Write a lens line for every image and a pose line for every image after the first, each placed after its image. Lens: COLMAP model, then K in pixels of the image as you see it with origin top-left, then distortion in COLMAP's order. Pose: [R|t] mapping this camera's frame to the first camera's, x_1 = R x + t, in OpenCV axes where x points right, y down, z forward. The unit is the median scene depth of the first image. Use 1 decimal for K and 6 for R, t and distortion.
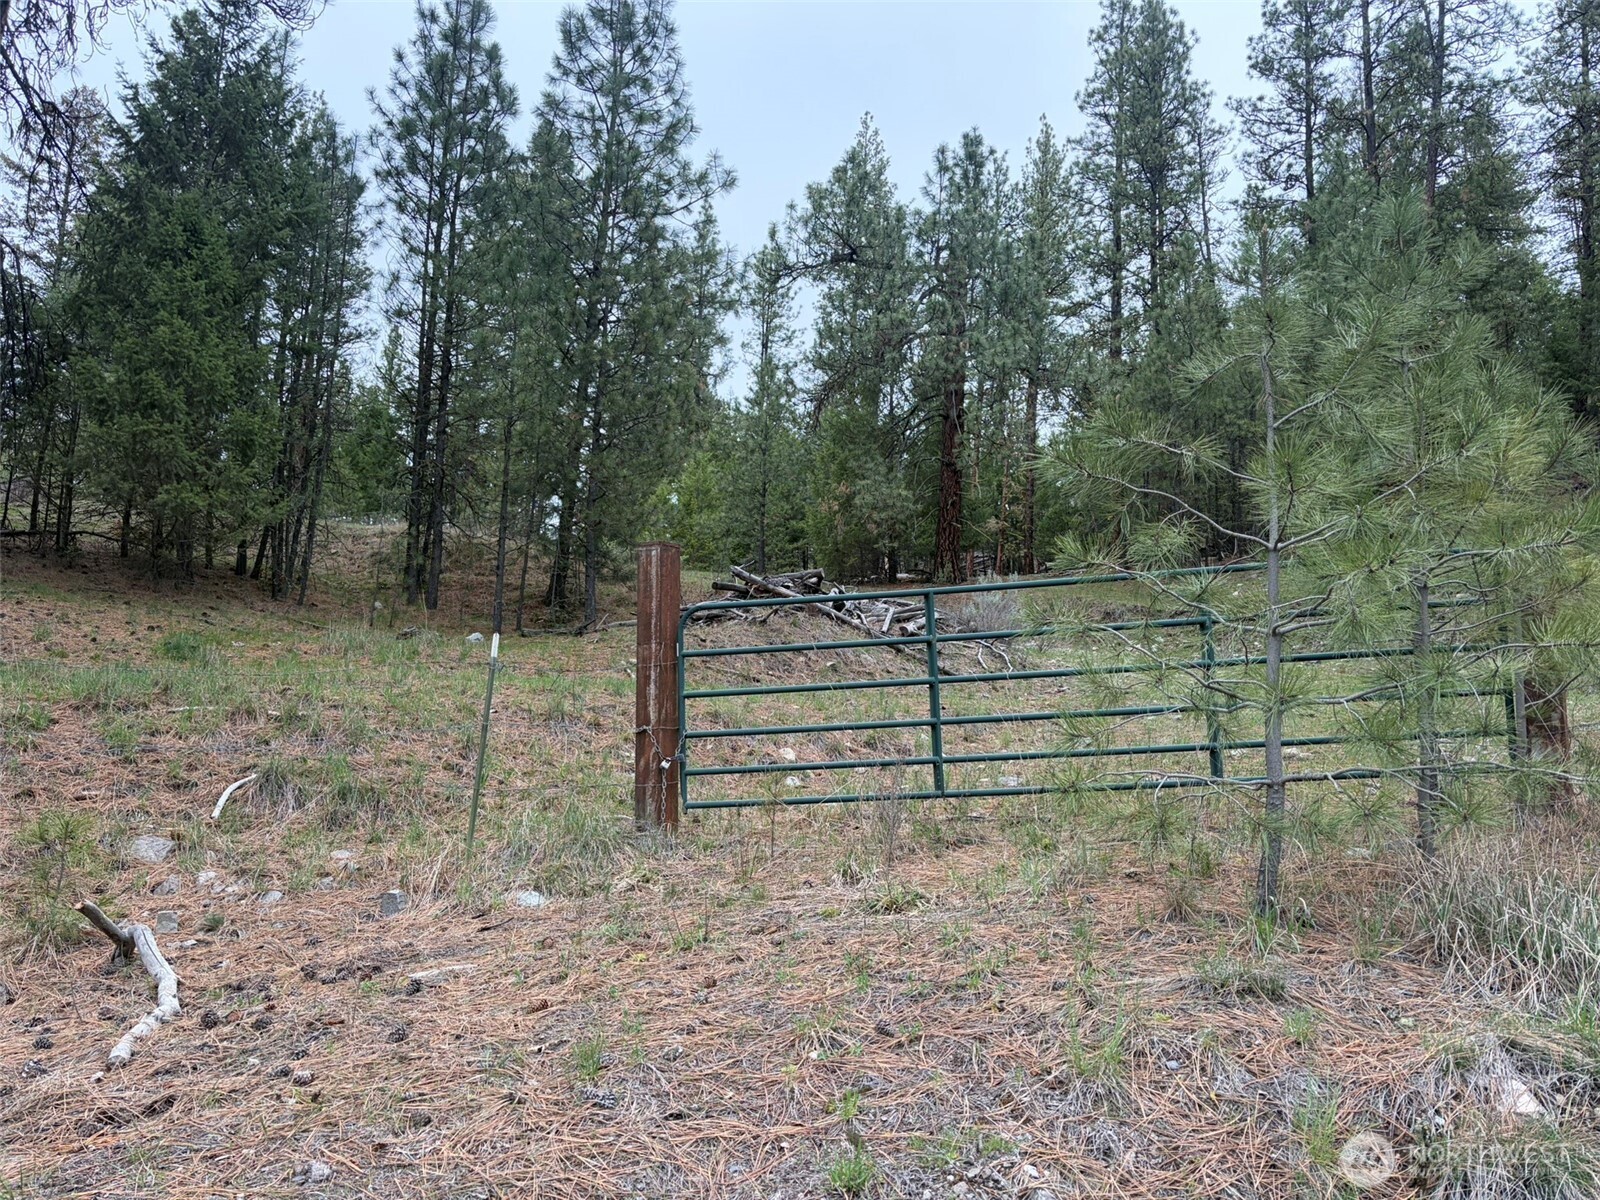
lens RADIAL K [[1189.7, 0, 801.1], [0, 1189.7, 598.1], [0, 0, 1]] dist [0.038868, -0.040451]
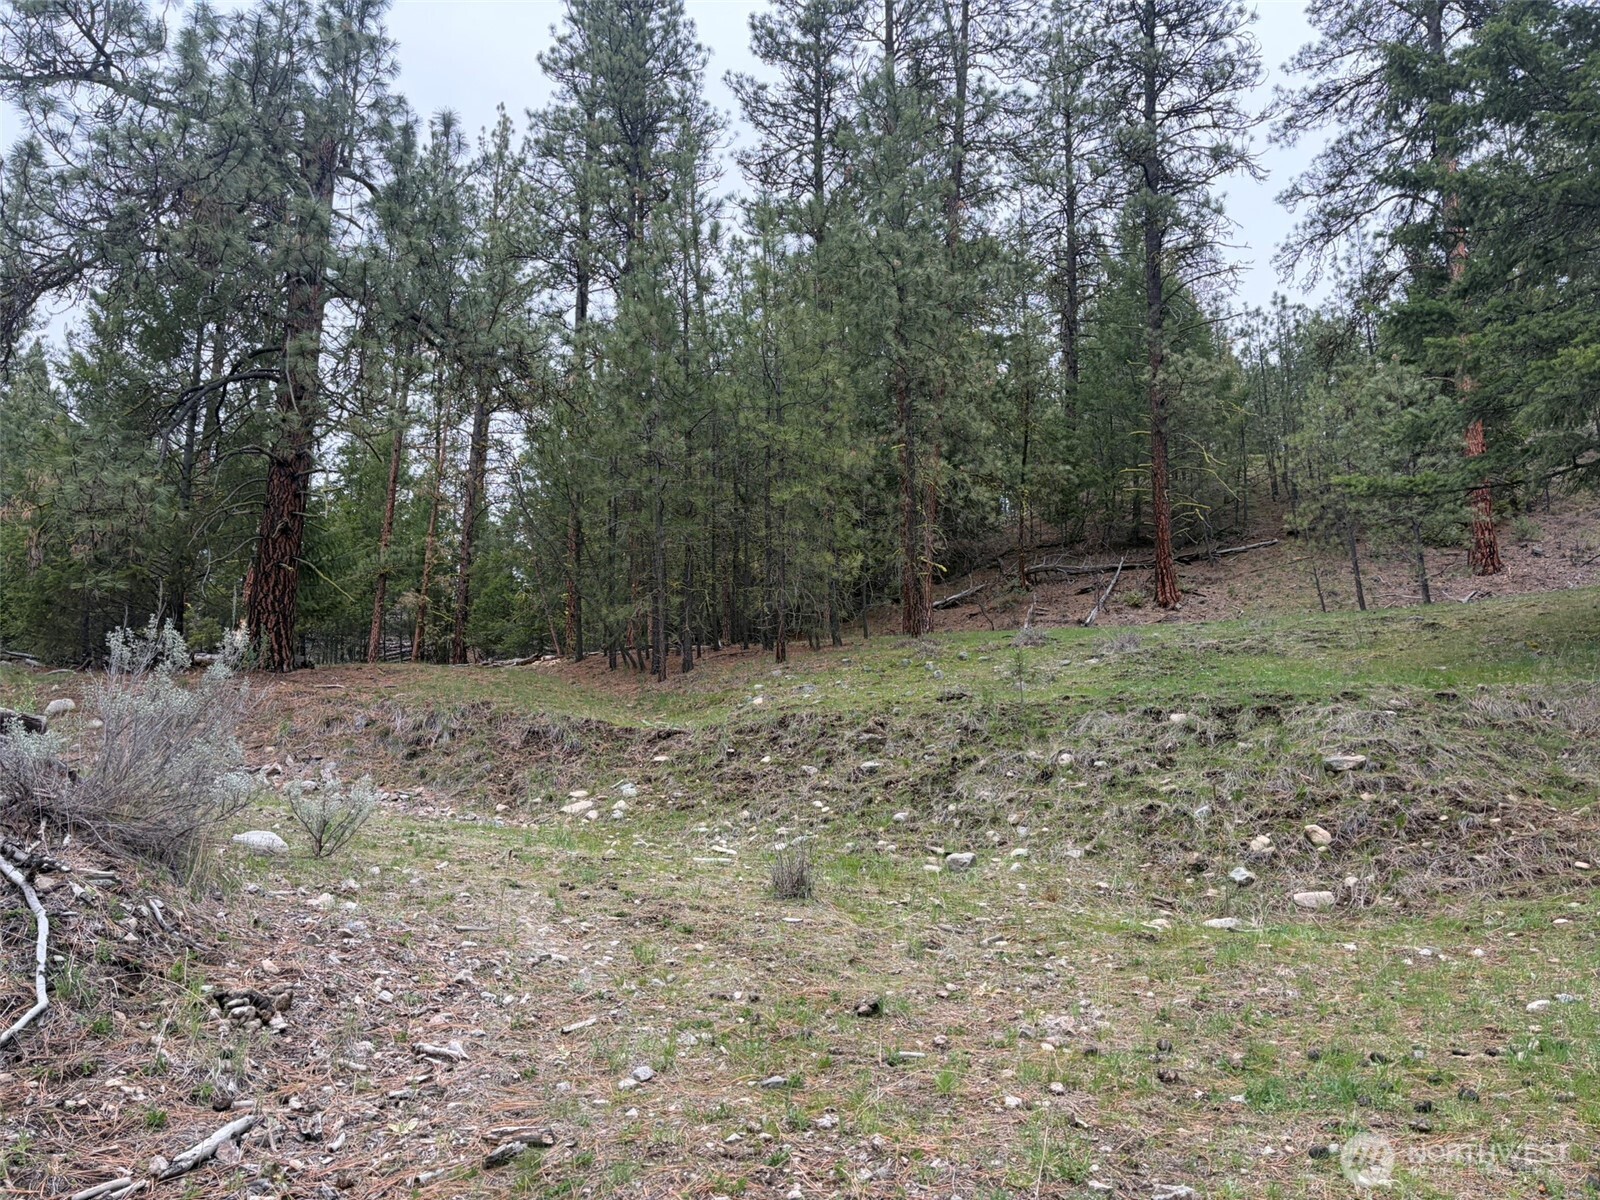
lens RADIAL K [[1189.7, 0, 801.3], [0, 1189.7, 598.7], [0, 0, 1]] dist [0.038868, -0.040451]
pose [[0.901352, 0.063268, 0.428441, 0.083300], [-0.027451, 0.995629, -0.089274, -0.001587], [-0.432217, 0.068706, 0.899149, 0.292099]]
